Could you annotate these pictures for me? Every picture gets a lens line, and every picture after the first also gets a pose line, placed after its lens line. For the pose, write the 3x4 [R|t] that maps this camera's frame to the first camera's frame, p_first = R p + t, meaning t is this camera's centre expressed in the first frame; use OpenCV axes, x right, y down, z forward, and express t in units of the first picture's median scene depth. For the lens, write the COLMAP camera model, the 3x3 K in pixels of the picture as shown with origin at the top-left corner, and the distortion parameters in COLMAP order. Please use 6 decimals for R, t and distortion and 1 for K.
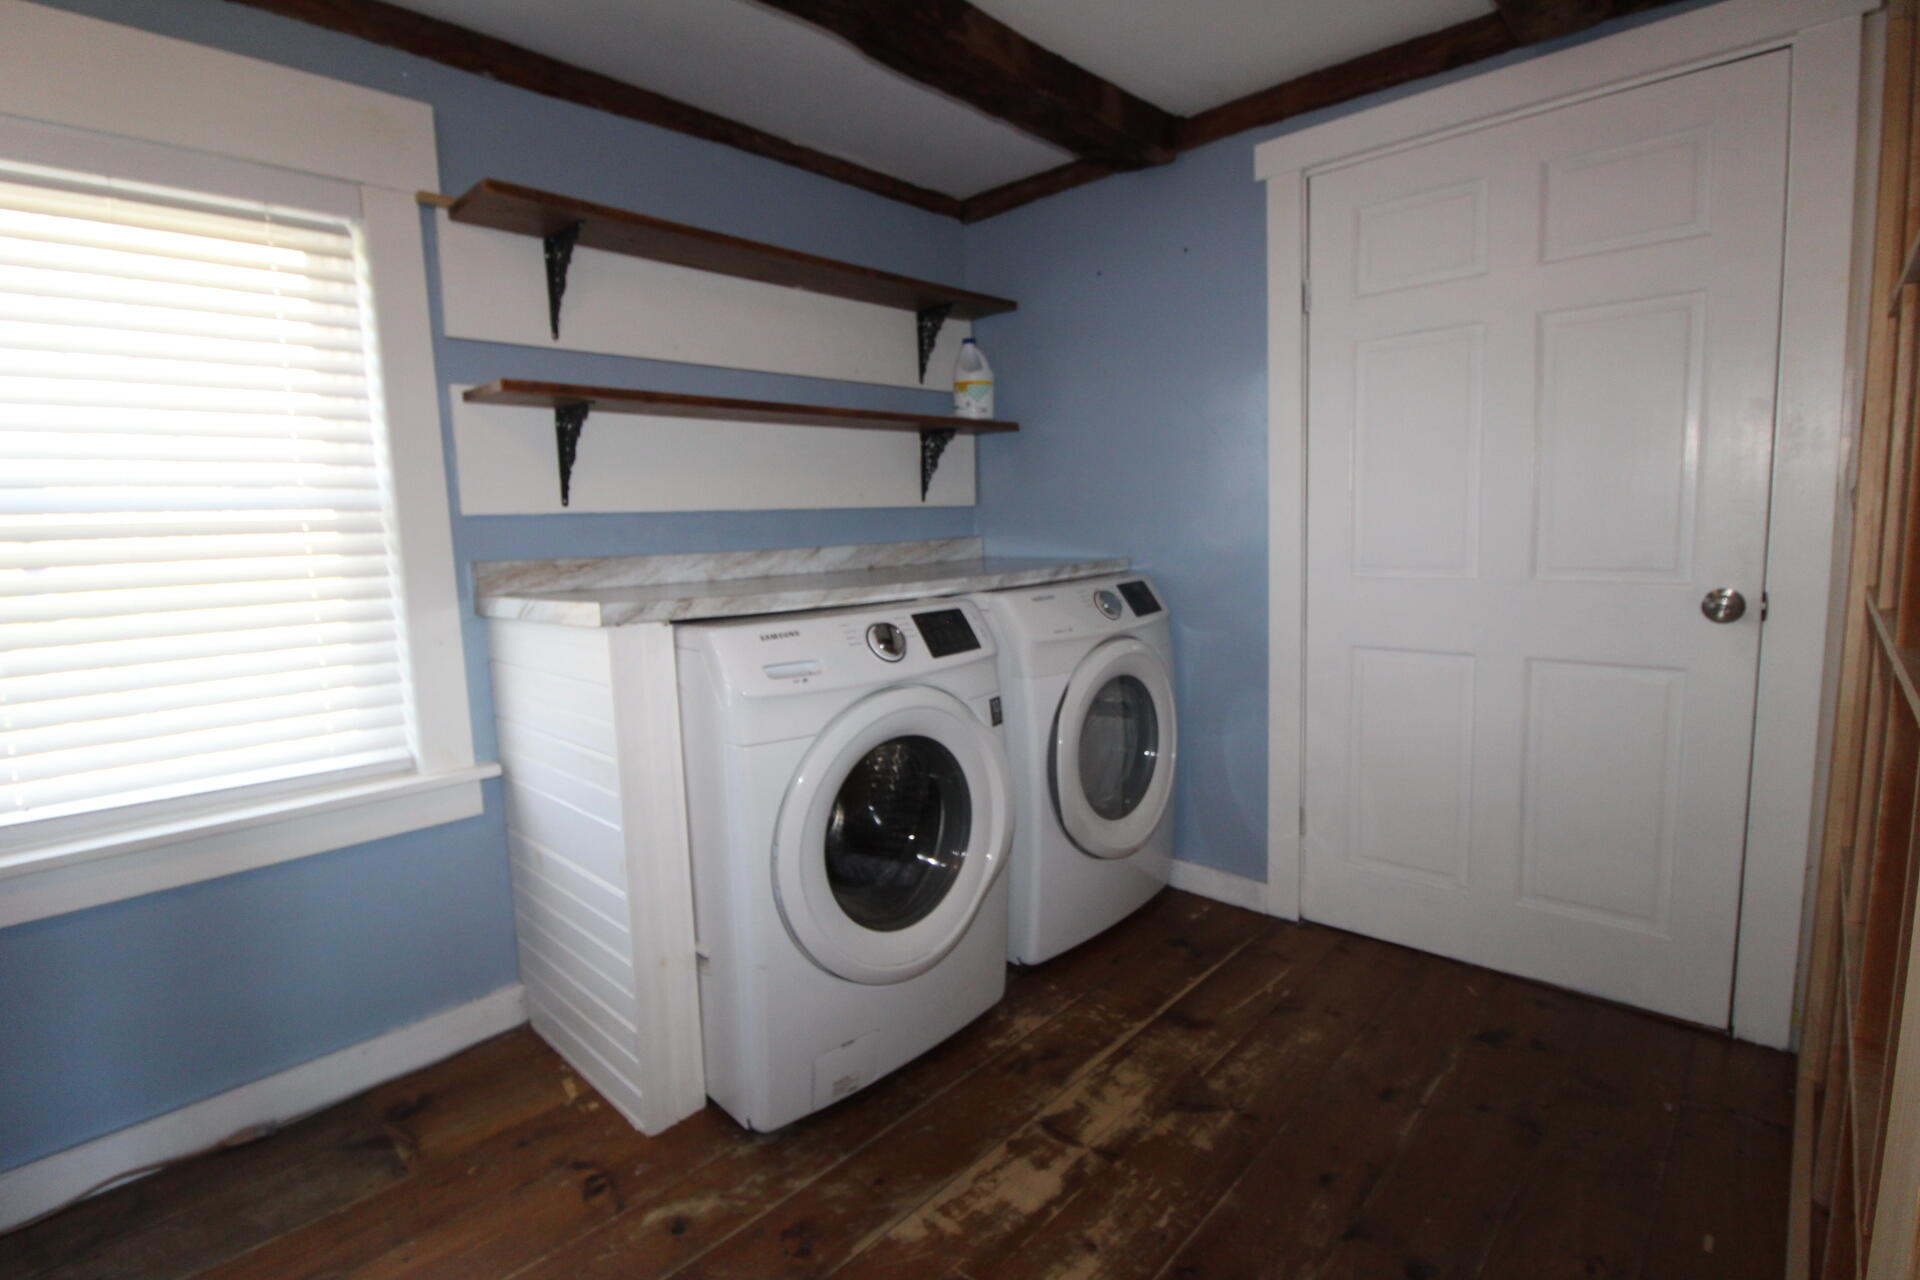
lens RADIAL K [[889.2, 0, 947.0], [0, 889.2, 621.5], [0, 0, 1]] dist [-0.010606, -0.000206]
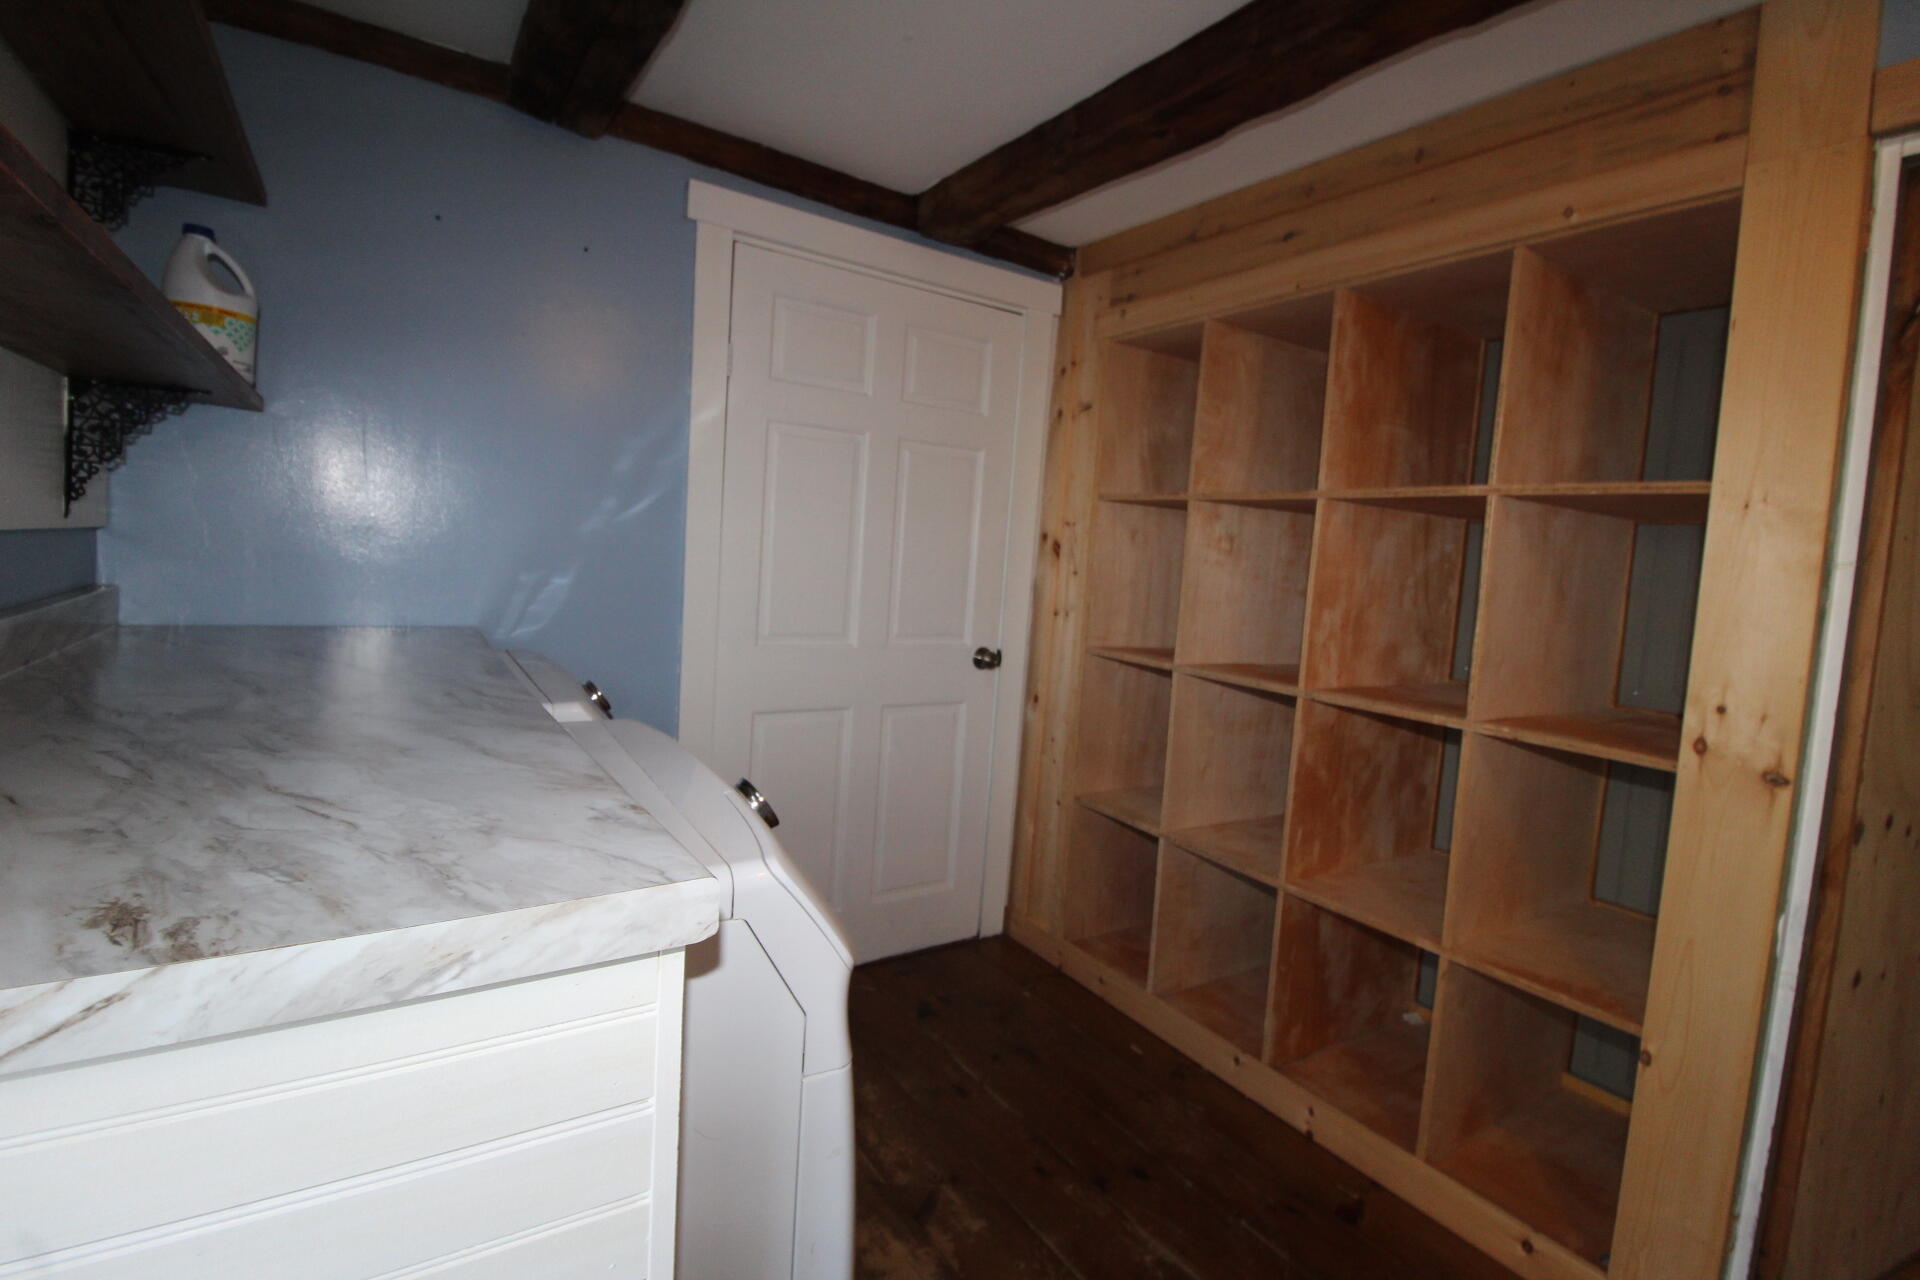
lens RADIAL K [[889.2, 0, 947.0], [0, 889.2, 621.5], [0, 0, 1]] dist [-0.010606, -0.000206]
pose [[0.225306, -0.025326, 0.973959, -0.535615], [0.047329, 0.998766, 0.015022, -0.090752], [-0.973138, 0.042712, 0.226227, 0.603797]]
